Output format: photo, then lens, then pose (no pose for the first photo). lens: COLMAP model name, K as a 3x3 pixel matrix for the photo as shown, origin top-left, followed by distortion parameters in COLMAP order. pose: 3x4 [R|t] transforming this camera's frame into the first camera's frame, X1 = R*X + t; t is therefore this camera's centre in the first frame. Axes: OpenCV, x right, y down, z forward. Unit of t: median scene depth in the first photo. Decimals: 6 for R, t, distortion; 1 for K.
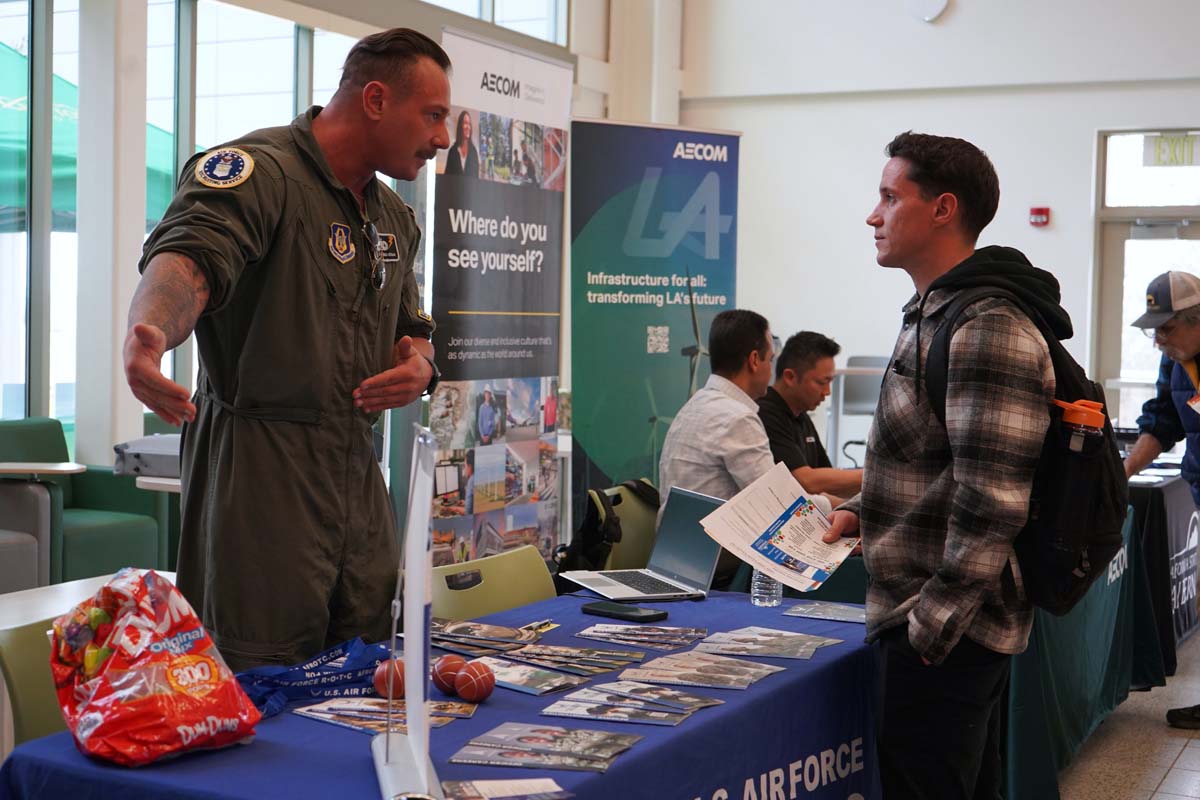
lens RADIAL K [[1704.8, 0, 595.1], [0, 1704.8, 403.2], [0, 0, 1]] dist [0.023268, 0.000000]
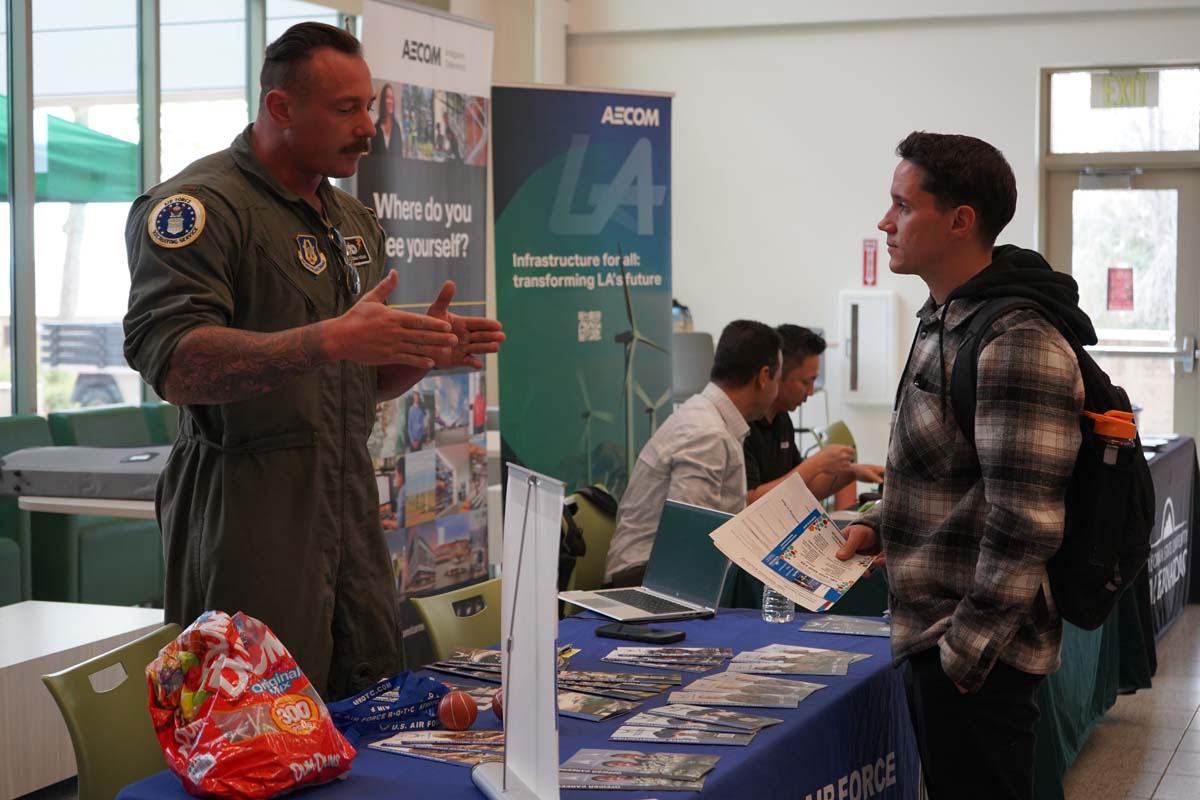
lens RADIAL K [[2056.9, 0, 602.9], [0, 2056.9, 397.7], [0, 0, 1]] dist [0.020085, 0.000000]
pose [[0.995818, -0.025071, 0.087850, -0.099867], [0.023864, 0.999606, 0.014768, -0.029114], [-0.088186, -0.012610, 0.996024, -0.160551]]
